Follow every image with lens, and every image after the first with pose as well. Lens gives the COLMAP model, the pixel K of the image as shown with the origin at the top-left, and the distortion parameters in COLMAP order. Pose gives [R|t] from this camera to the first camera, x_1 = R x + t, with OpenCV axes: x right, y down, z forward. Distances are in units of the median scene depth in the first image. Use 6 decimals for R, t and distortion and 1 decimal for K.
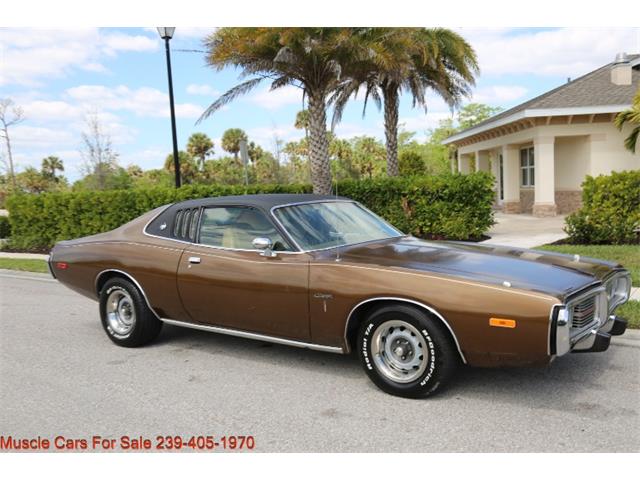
lens RADIAL K [[601.8, 0, 325.6], [0, 601.8, 242.9], [0, 0, 1]] dist [0.016508, 0.000000]
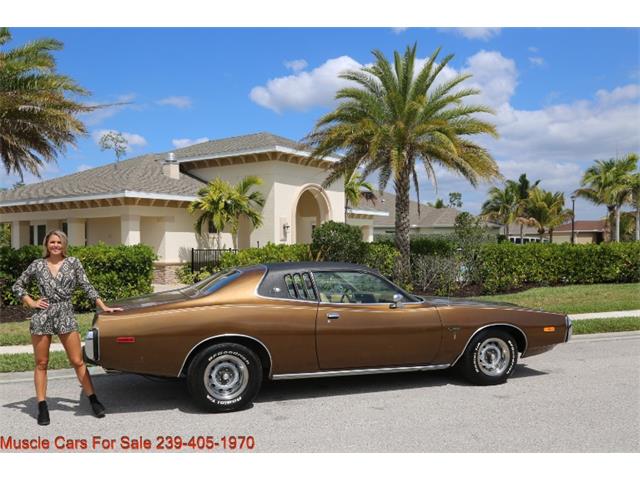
lens RADIAL K [[575.6, 0, 314.5], [0, 575.6, 257.5], [0, 0, 1]] dist [-0.000460, 0.026237]
pose [[0.595903, 0.020716, 0.802789, -0.350858], [0.057279, 0.996025, -0.068220, -0.003245], [-0.801011, 0.086636, 0.592348, 0.102779]]
